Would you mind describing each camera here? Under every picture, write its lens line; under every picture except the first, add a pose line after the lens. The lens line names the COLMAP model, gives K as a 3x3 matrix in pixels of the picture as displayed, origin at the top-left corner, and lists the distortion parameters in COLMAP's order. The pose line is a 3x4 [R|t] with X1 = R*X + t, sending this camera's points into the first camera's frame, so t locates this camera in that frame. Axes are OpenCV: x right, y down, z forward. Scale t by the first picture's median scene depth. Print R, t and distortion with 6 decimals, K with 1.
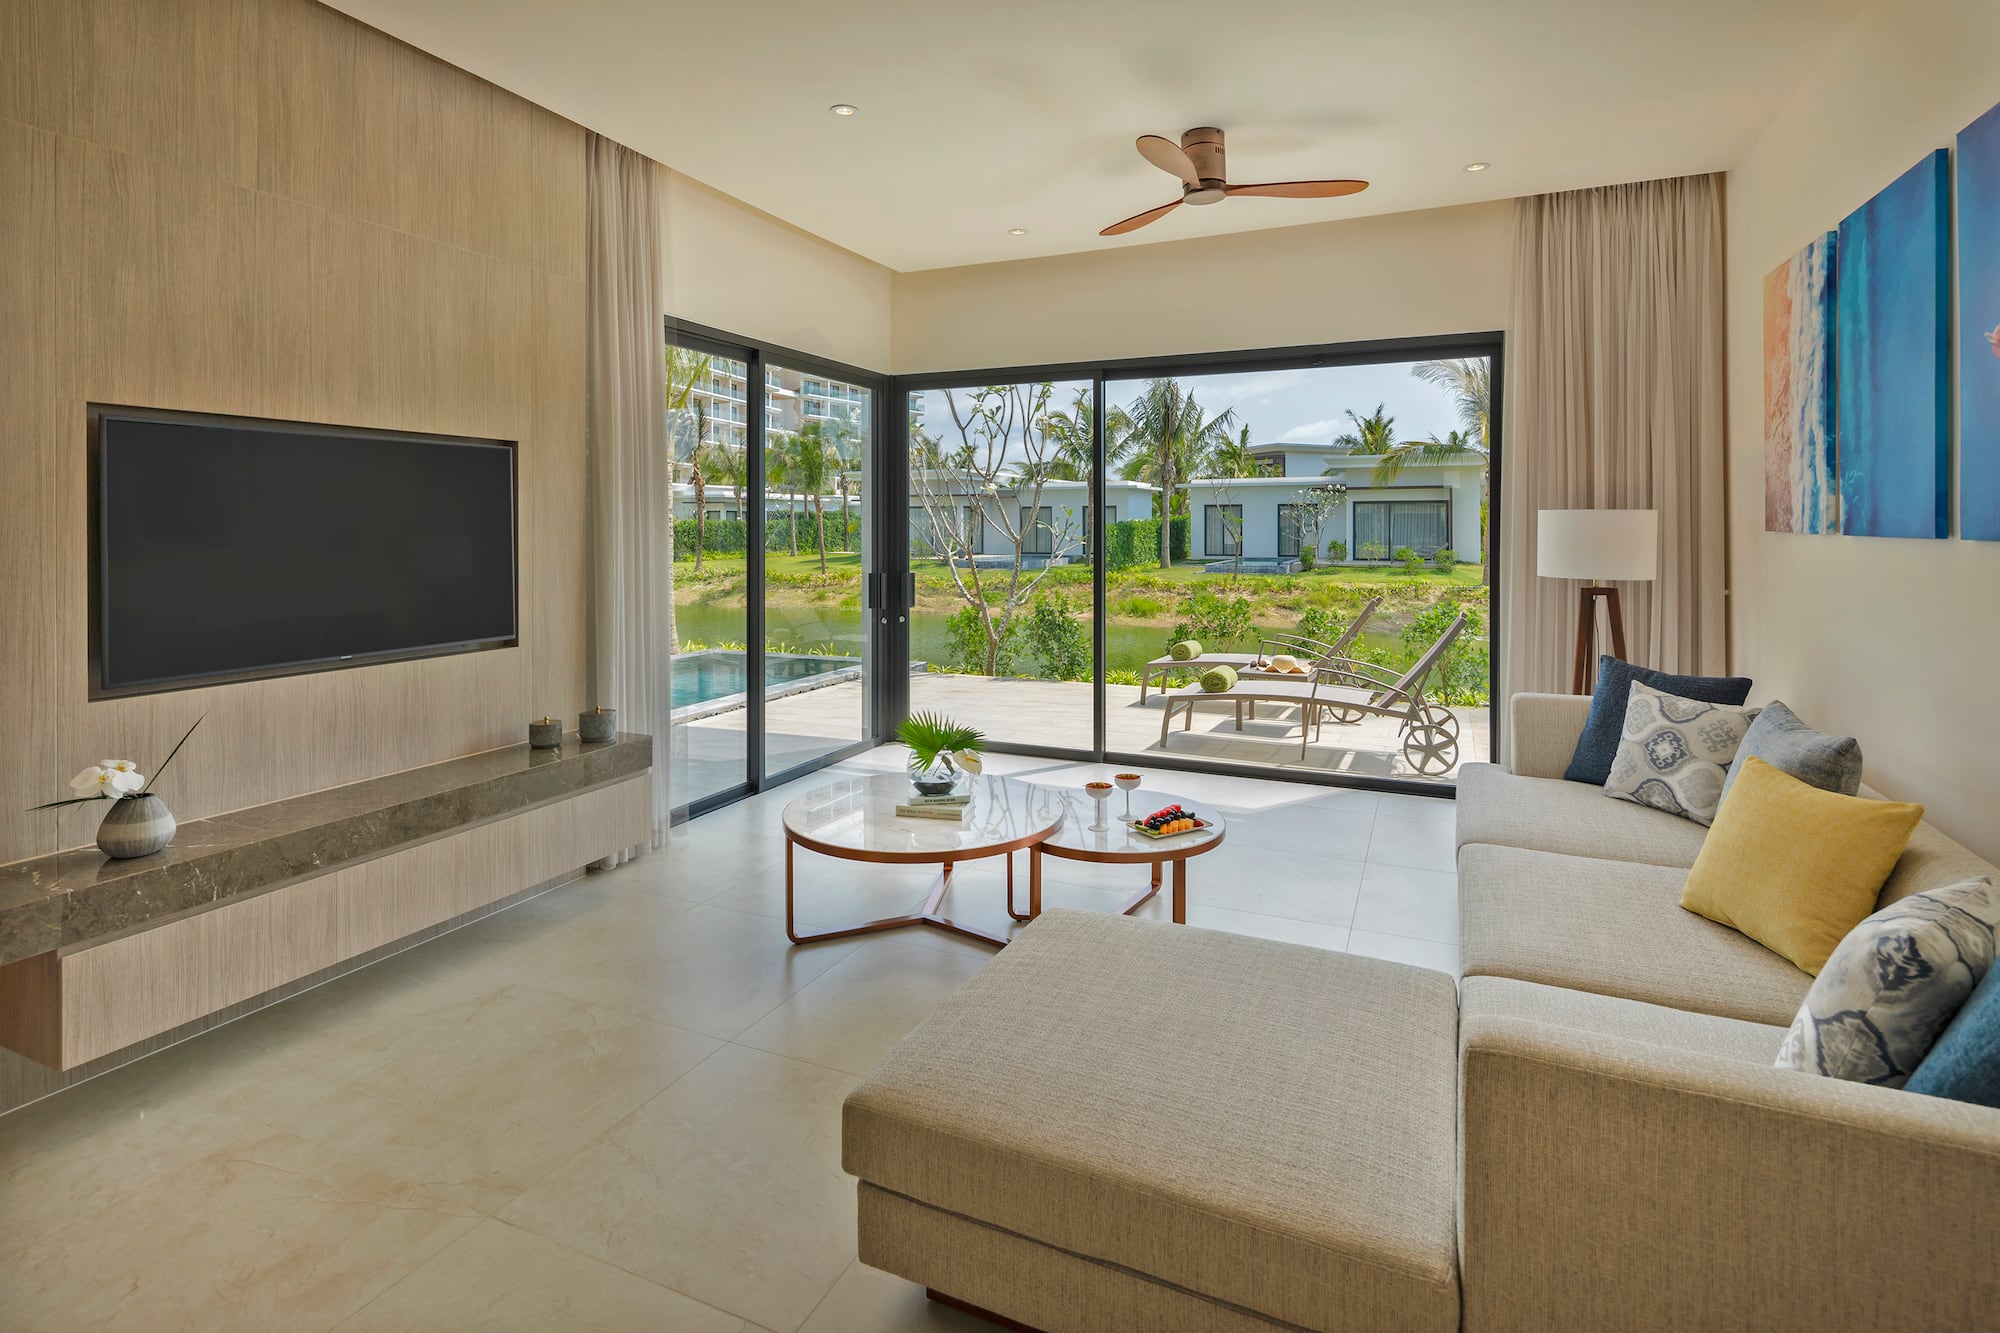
lens RADIAL K [[992.7, 0, 999.3], [0, 992.7, 536.7], [0, 0, 1]] dist [-0.000260, 0.000103]
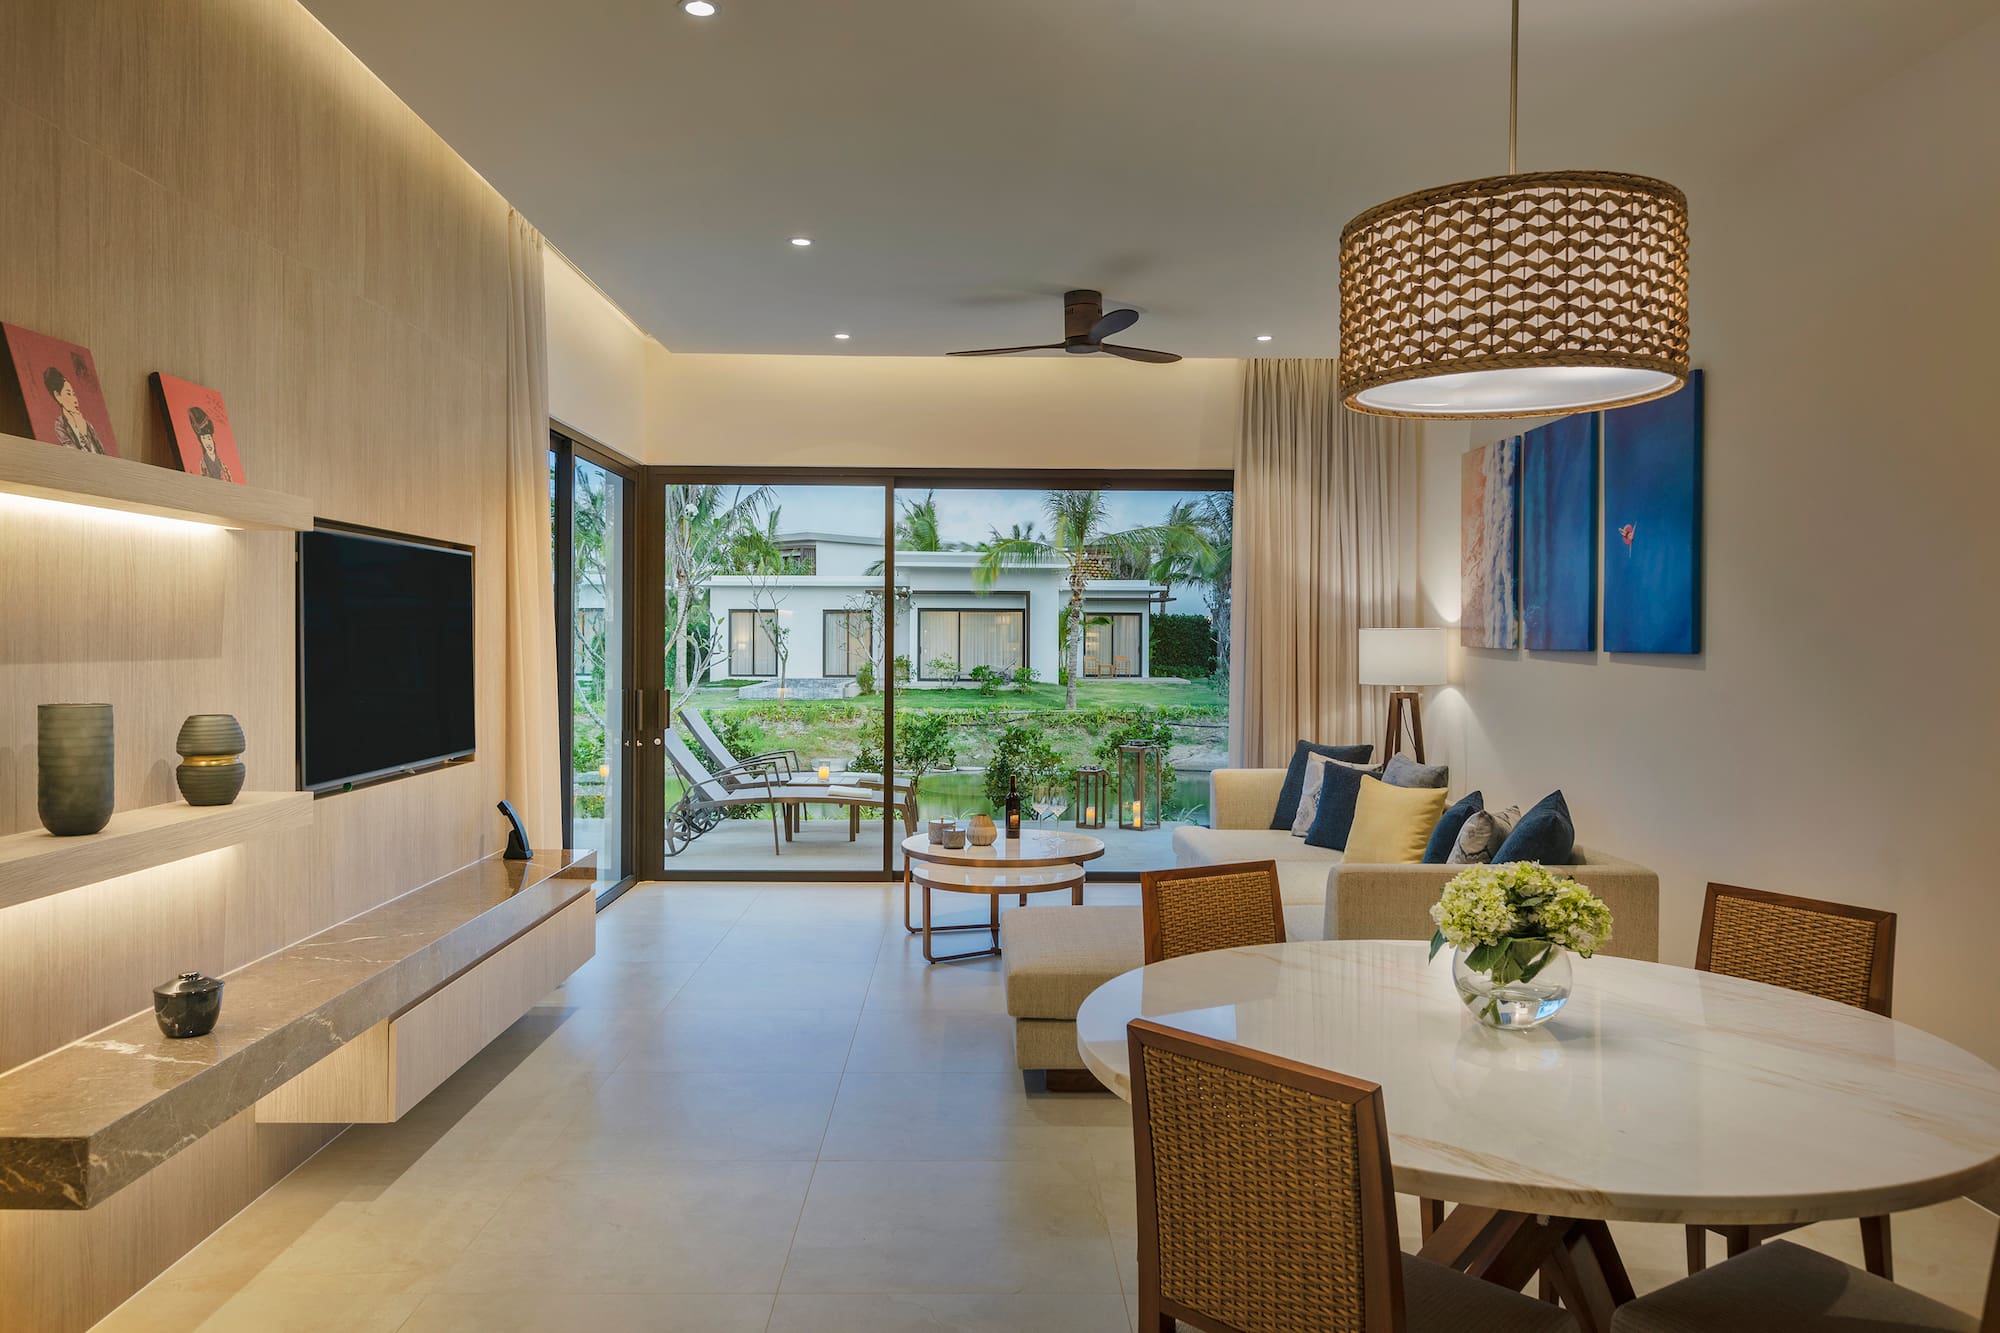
lens RADIAL K [[1375.6, 0, 1000.0], [0, 1375.6, 666.5], [0, 0, 1]] dist [-0.000121, 0.000543]
pose [[0.904167, -0.001438, 0.427176, -0.613203], [-0.003288, 0.999941, 0.010324, 0.004374], [-0.427165, -0.010739, 0.904110, -0.425695]]
